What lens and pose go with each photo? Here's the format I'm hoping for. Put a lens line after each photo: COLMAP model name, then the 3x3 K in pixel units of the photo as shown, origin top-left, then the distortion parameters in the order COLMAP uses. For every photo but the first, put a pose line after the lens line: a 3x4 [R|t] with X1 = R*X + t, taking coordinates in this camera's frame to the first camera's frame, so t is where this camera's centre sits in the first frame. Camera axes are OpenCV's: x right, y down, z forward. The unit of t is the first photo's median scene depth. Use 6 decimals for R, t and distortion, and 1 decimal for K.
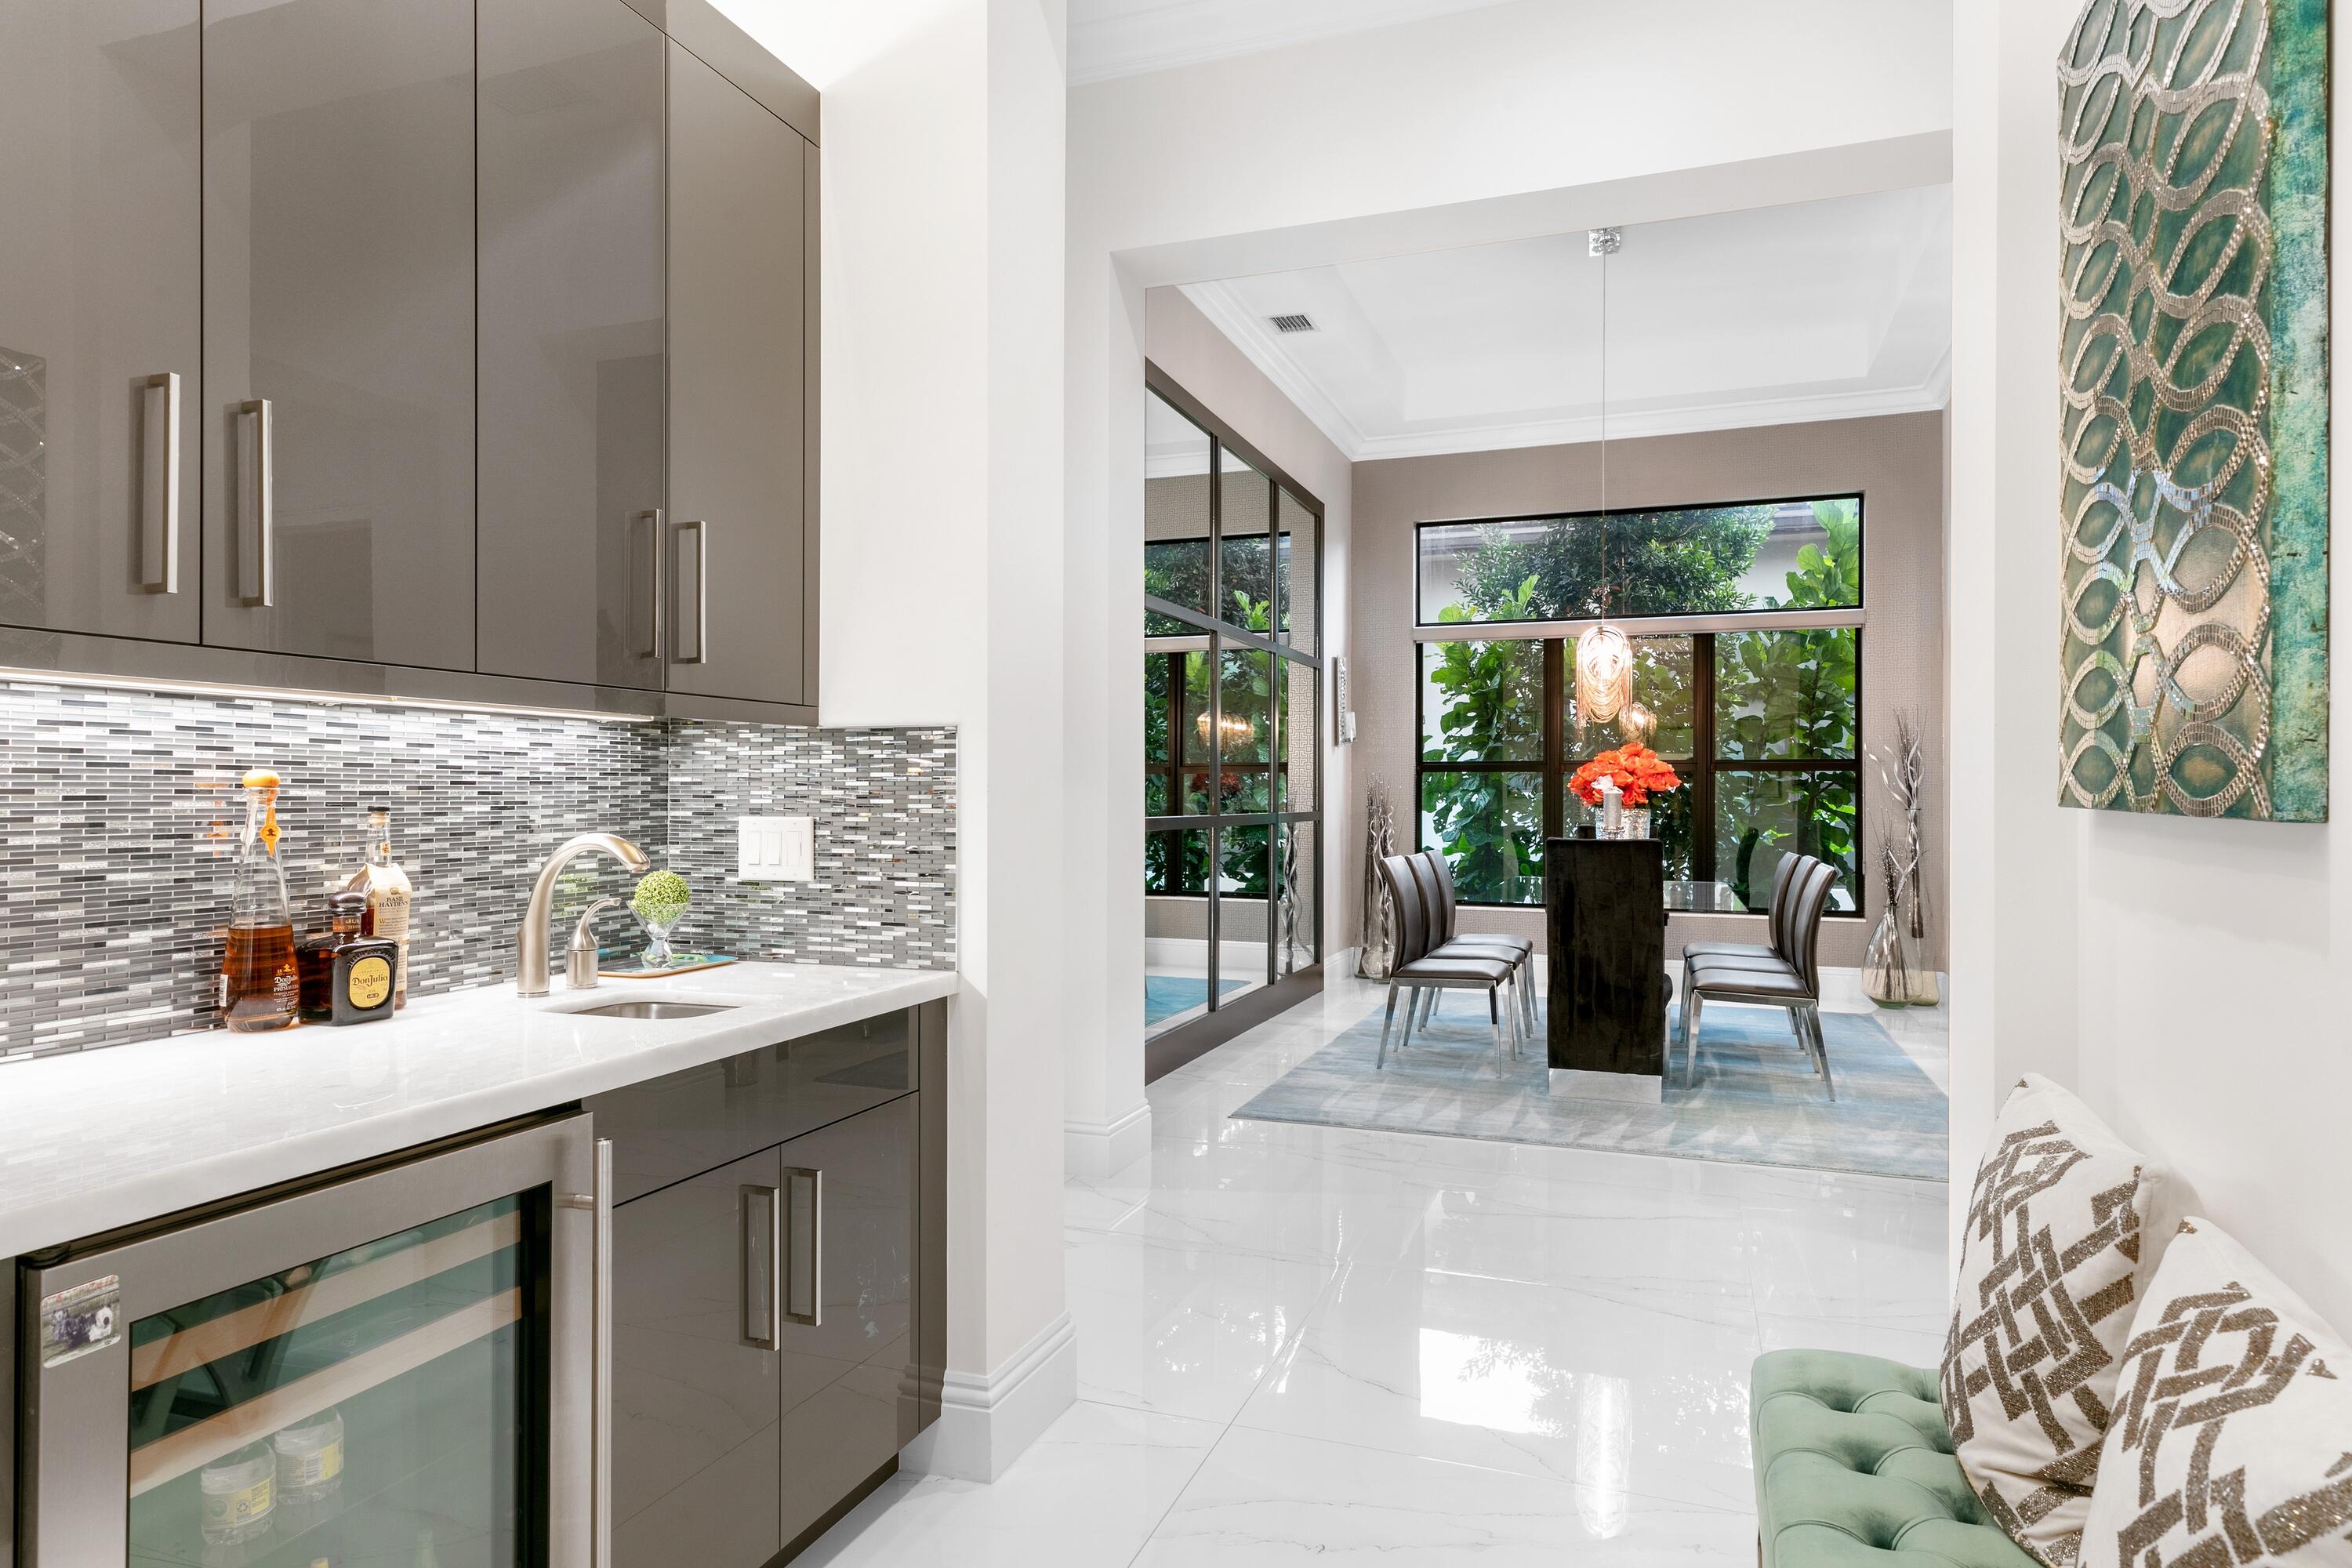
lens RADIAL K [[1354.0, 0, 1173.5], [0, 1354.0, 783.6], [0, 0, 1]] dist [-0.003797, -0.001038]
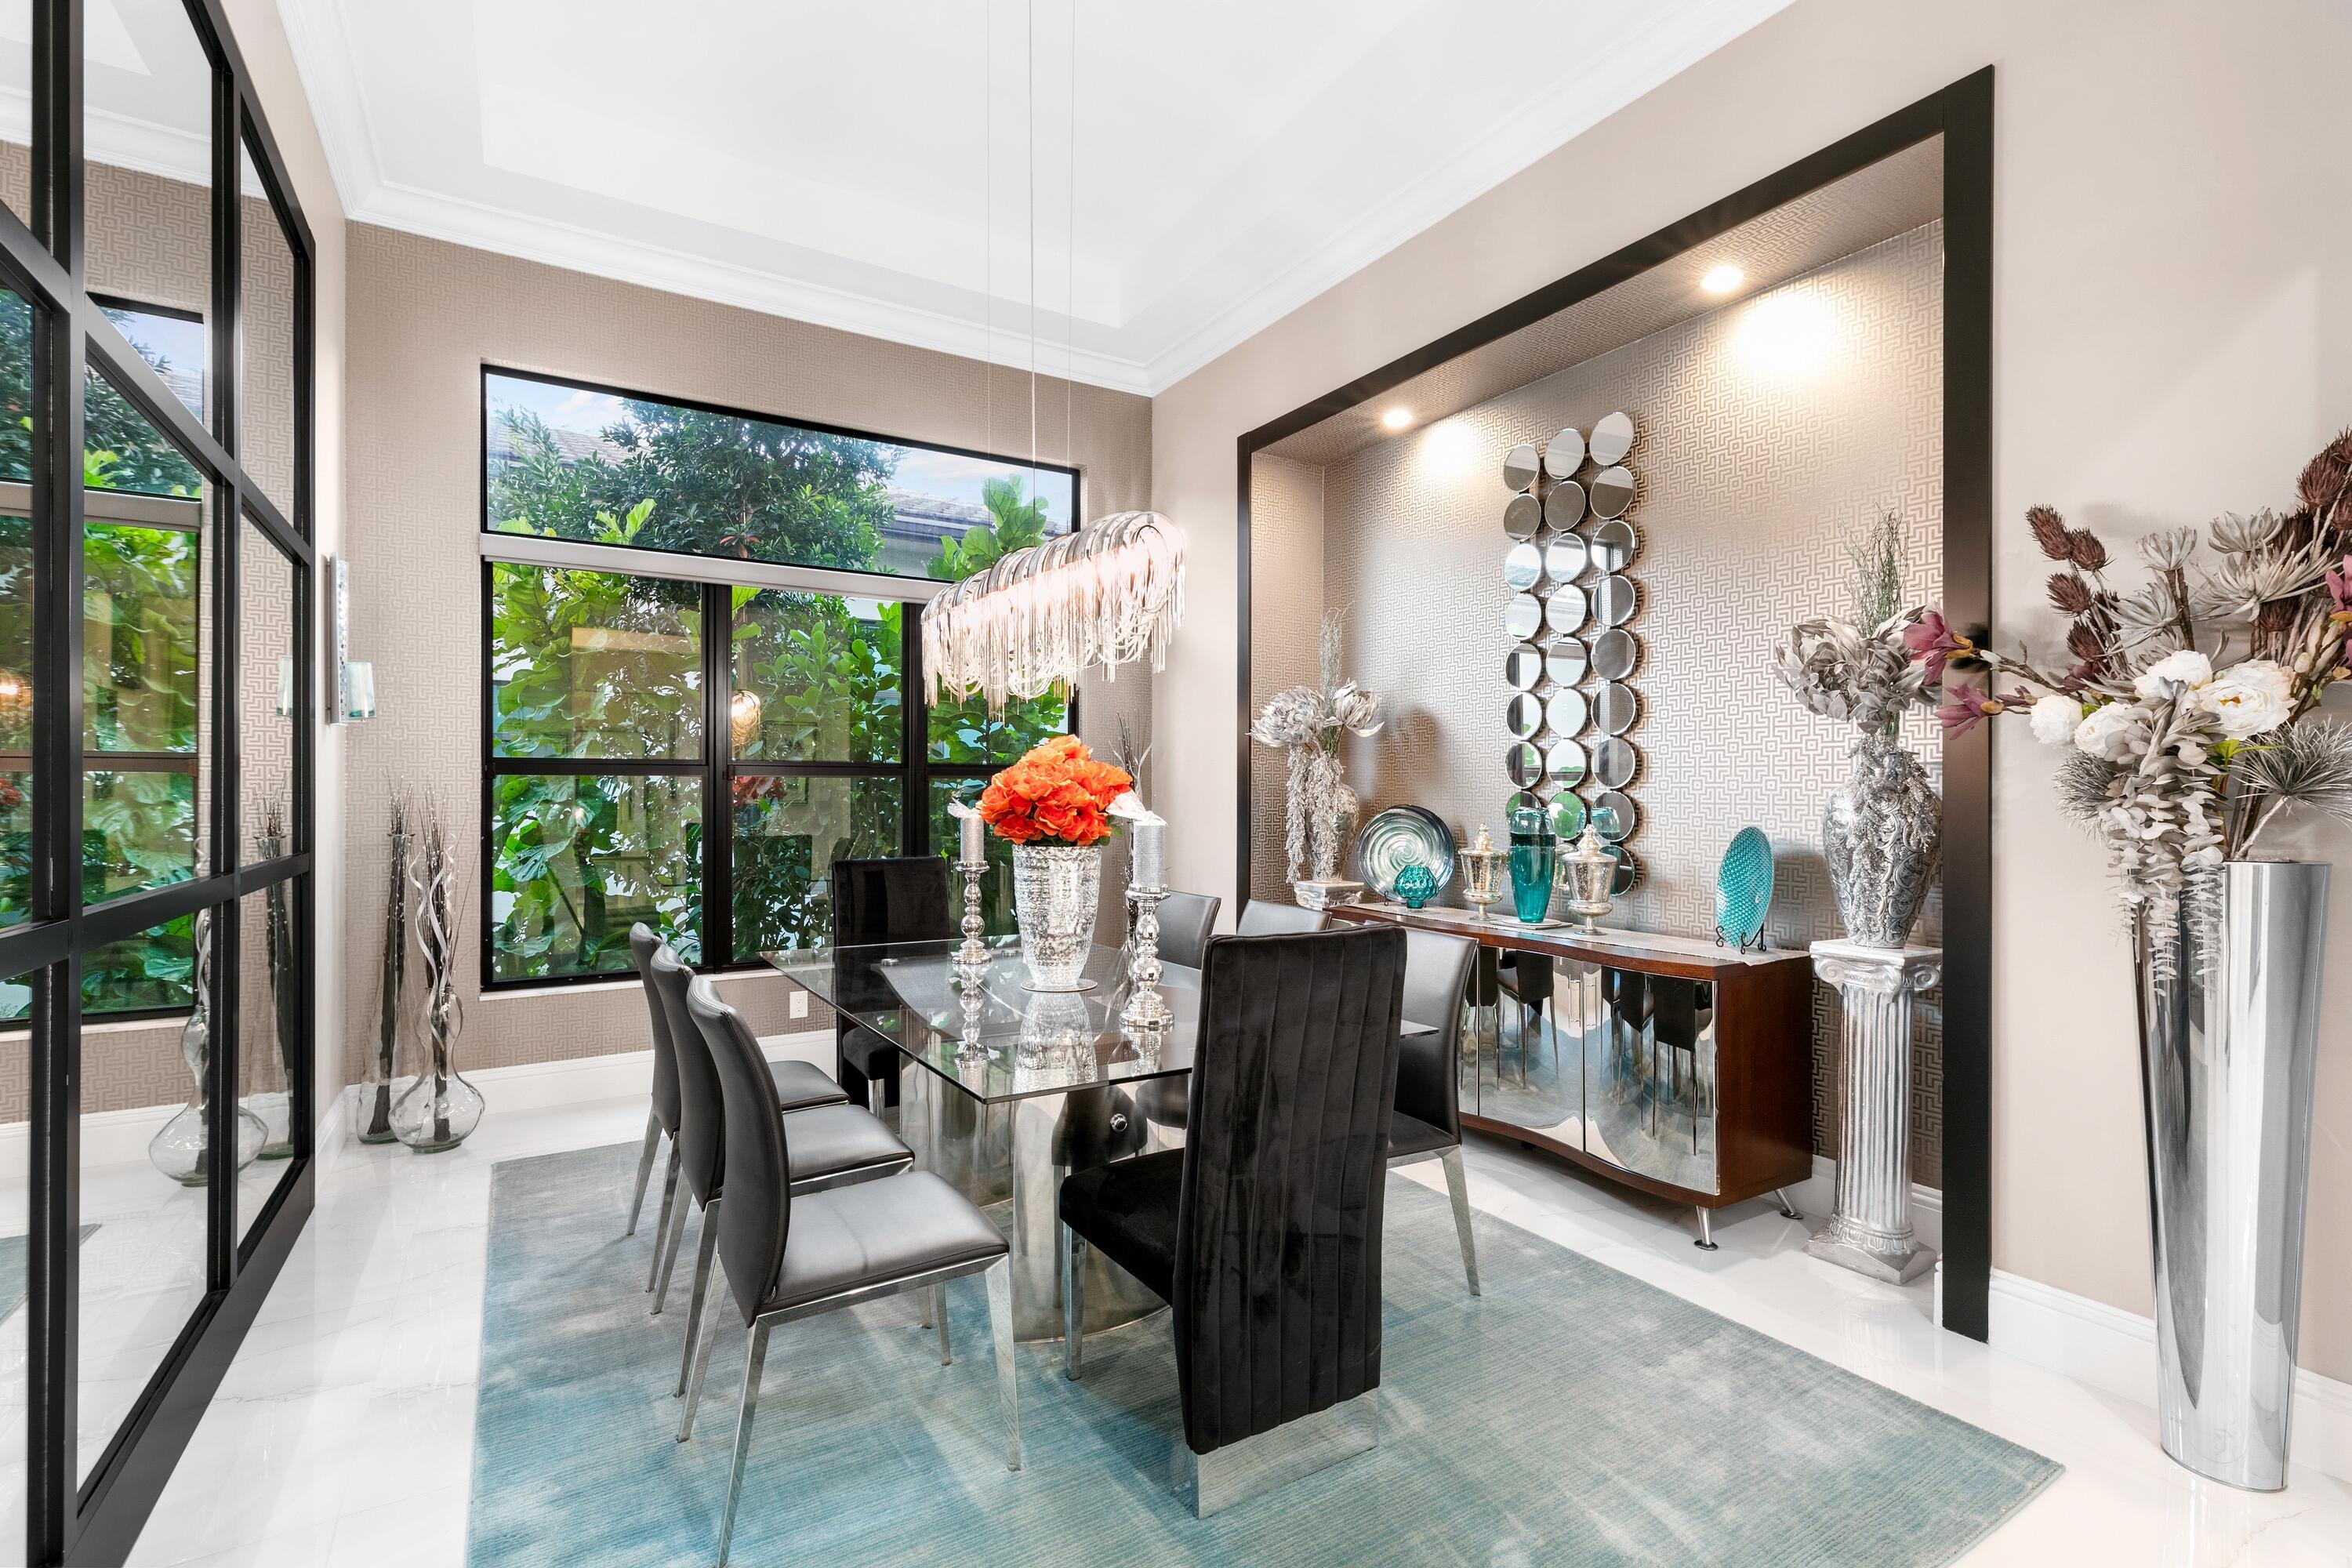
lens RADIAL K [[1062.3, 0, 1174.0], [0, 1062.3, 795.4], [0, 0, 1]] dist [-0.002536, -0.000134]
pose [[0.632740, -0.002377, 0.774361, 0.008443], [-0.001803, 0.999988, 0.004542, -0.001545], [-0.774362, -0.004270, 0.632728, 0.487270]]
